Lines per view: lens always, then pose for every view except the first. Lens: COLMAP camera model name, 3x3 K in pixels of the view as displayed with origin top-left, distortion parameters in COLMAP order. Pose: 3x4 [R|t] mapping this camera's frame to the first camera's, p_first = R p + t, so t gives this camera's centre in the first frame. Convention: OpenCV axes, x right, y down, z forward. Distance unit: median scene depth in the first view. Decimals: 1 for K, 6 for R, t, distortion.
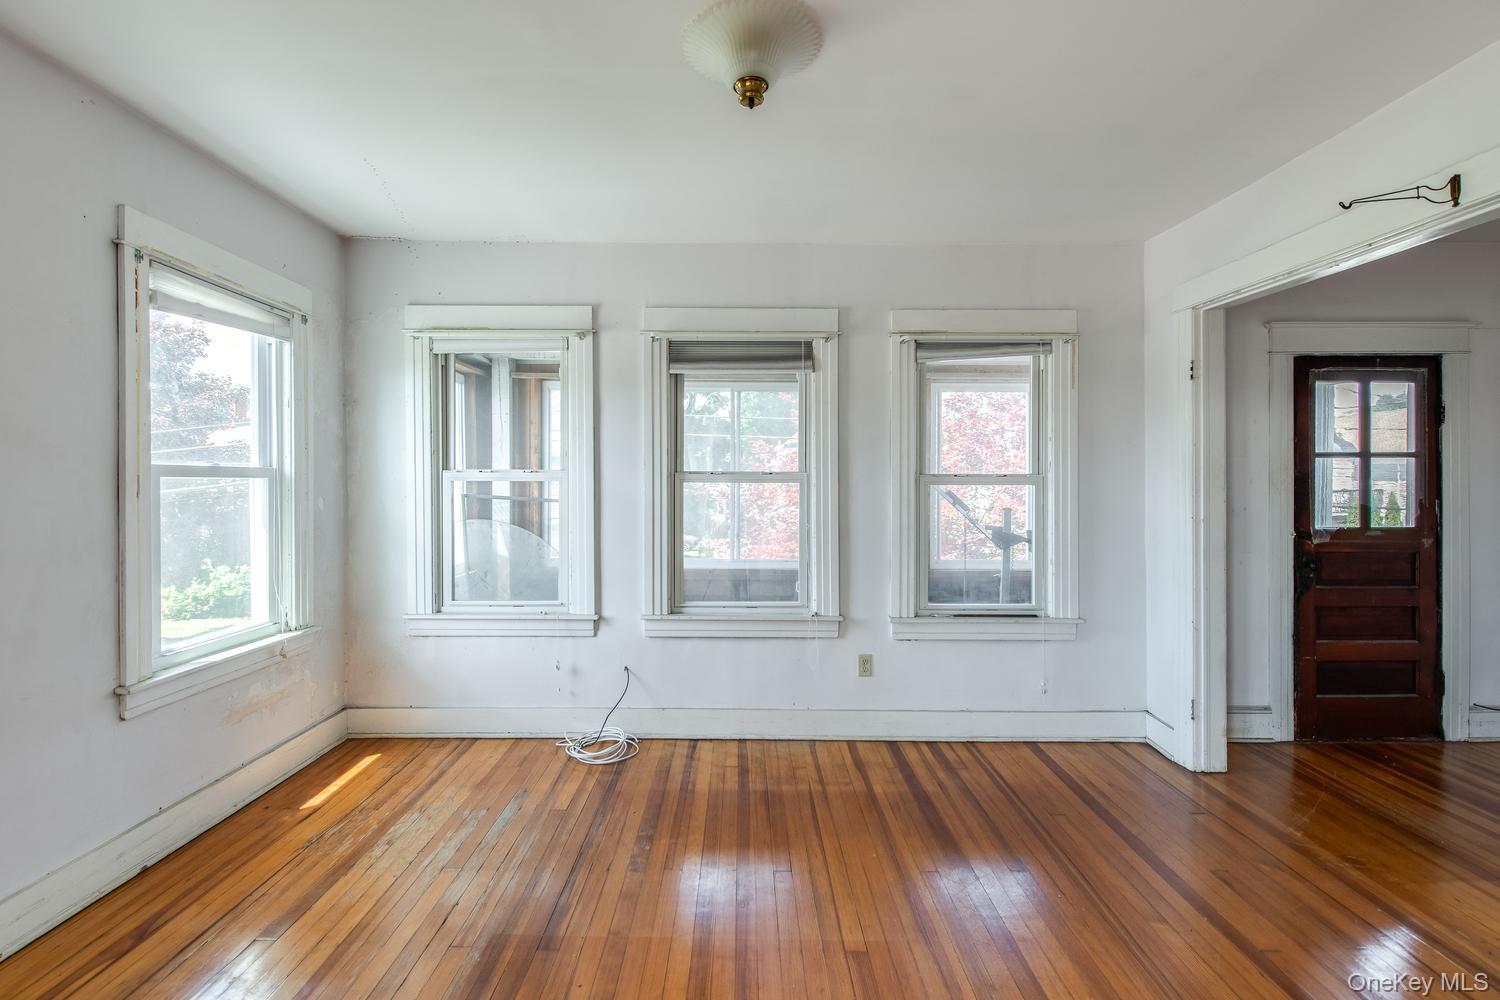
lens RADIAL K [[708.9, 0, 754.2], [0, 708.9, 491.4], [0, 0, 1]] dist [0.001044, -0.000347]
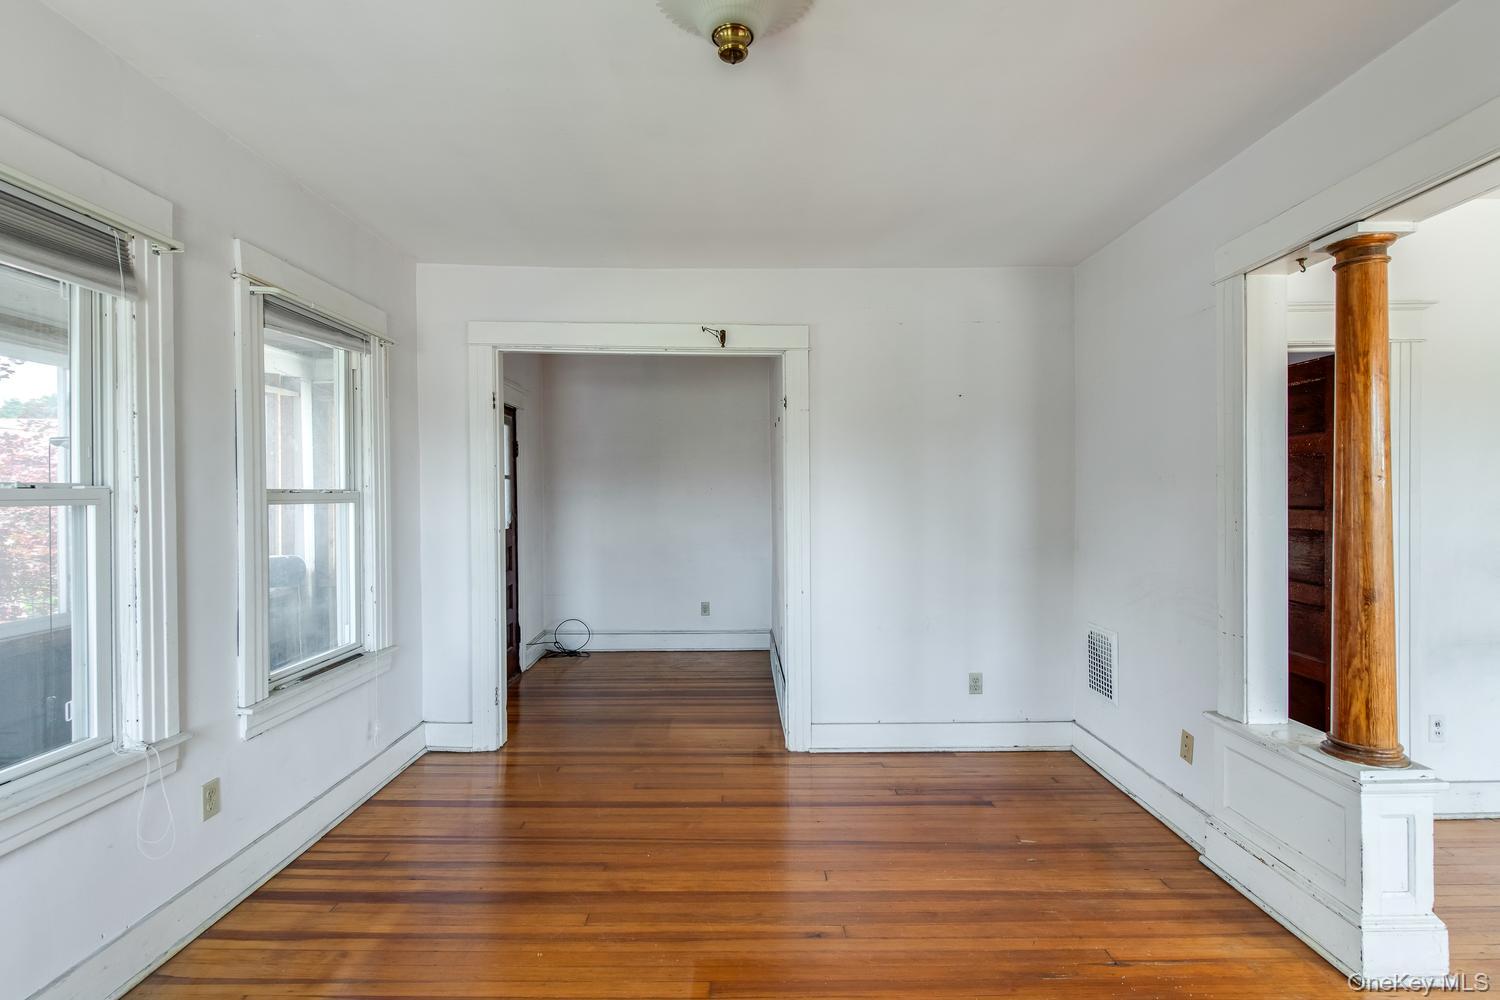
lens RADIAL K [[689.3, 0, 750.0], [0, 689.3, 500.0], [0, 0, 1]] dist [-0.001330, -0.000399]
pose [[-0.012451, -0.010754, 0.999865, -0.449043], [0.014889, 0.999829, 0.010939, -0.014287], [-0.999812, 0.015023, -0.012289, 0.540090]]
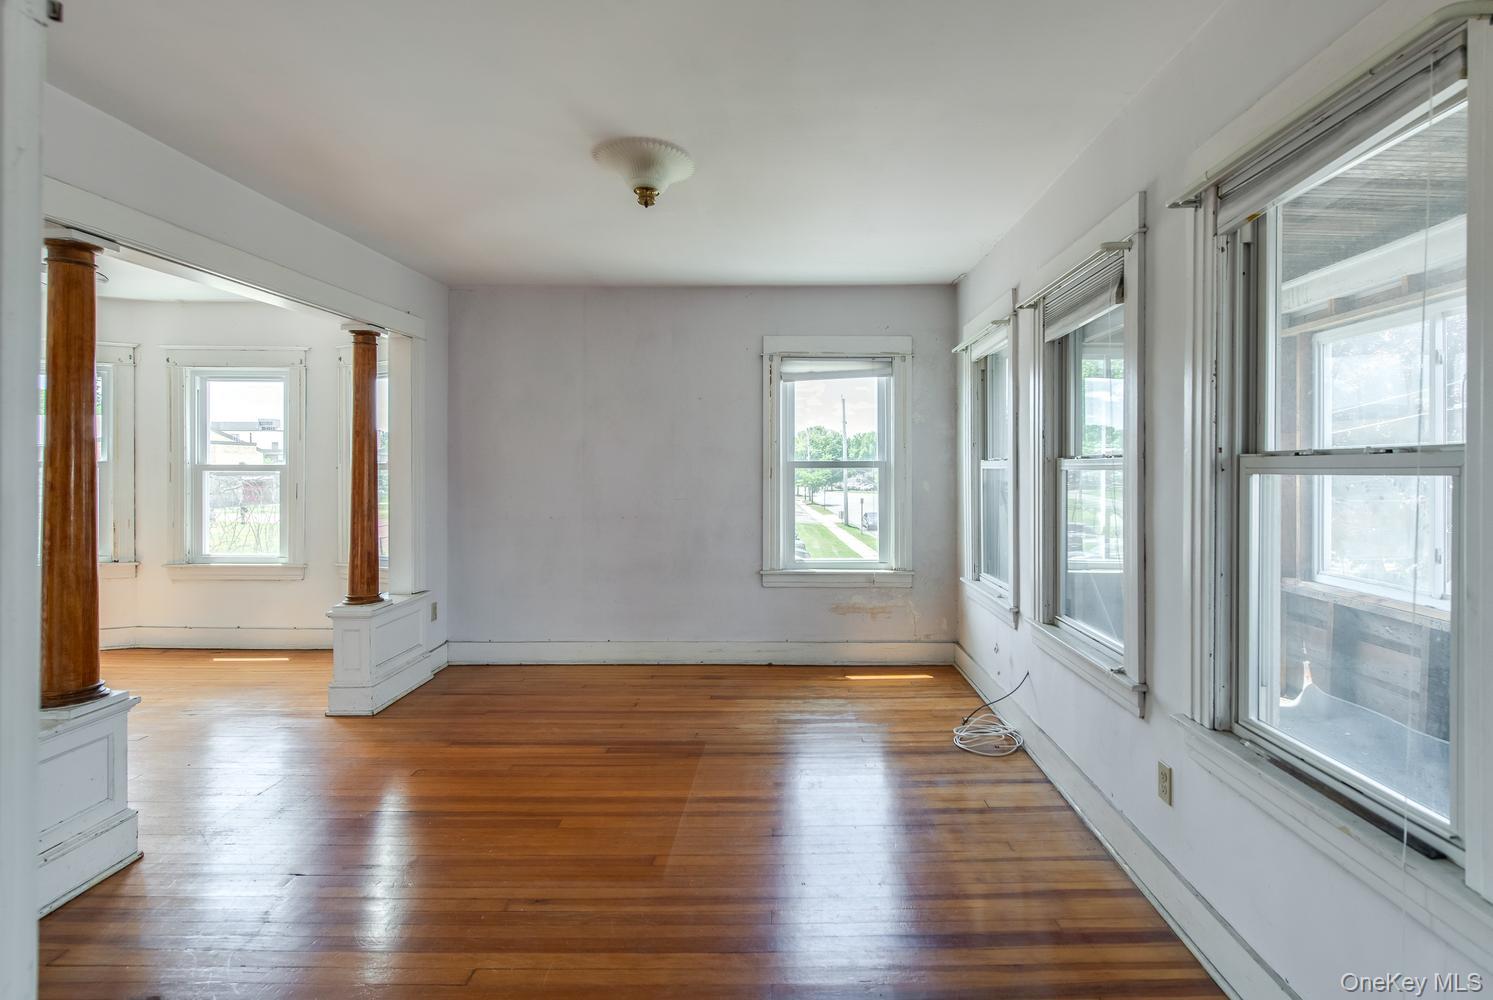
lens RADIAL K [[700.9, 0, 750.3], [0, 700.9, 471.6], [0, 0, 1]] dist [-0.001486, -0.000266]
pose [[-0.040885, 0.001482, -0.999163, 0.754695], [-0.010515, 0.999943, 0.001914, -0.008488], [0.999109, 0.010585, -0.040867, 0.687131]]
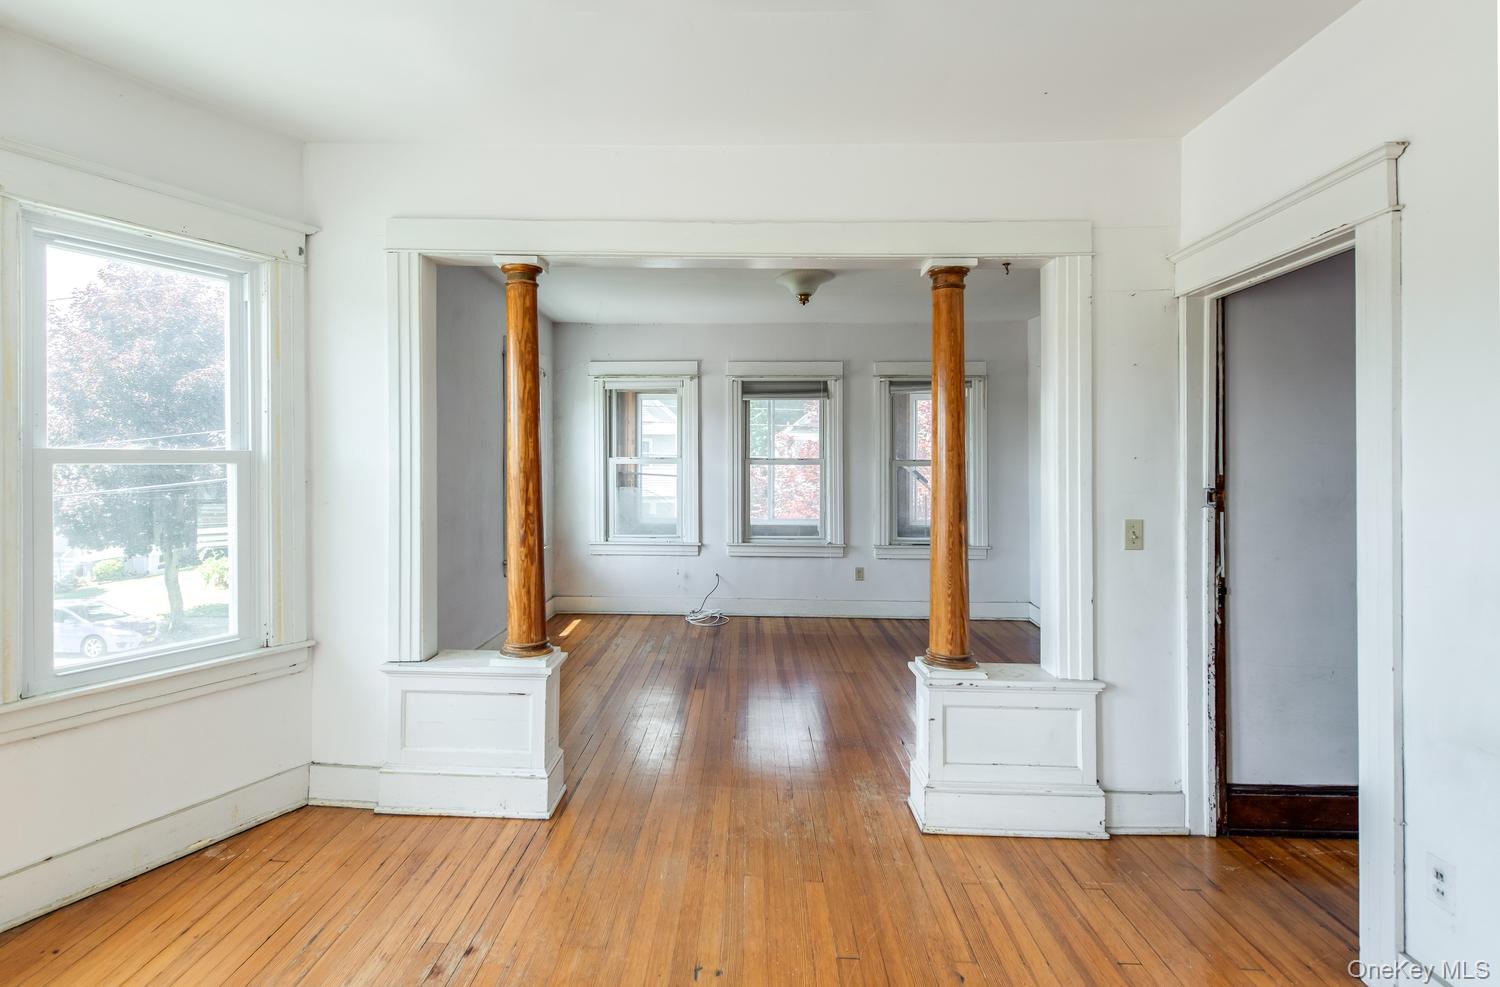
lens RADIAL K [[765.2, 0, 724.4], [0, 765.2, 468.8], [0, 0, 1]] dist [0.000181, -0.000031]
pose [[0.999089, -0.000230, -0.042673, -0.085769], [-0.000078, 0.999974, -0.007204, 0.010463], [0.042674, 0.007200, 0.999063, -0.829188]]
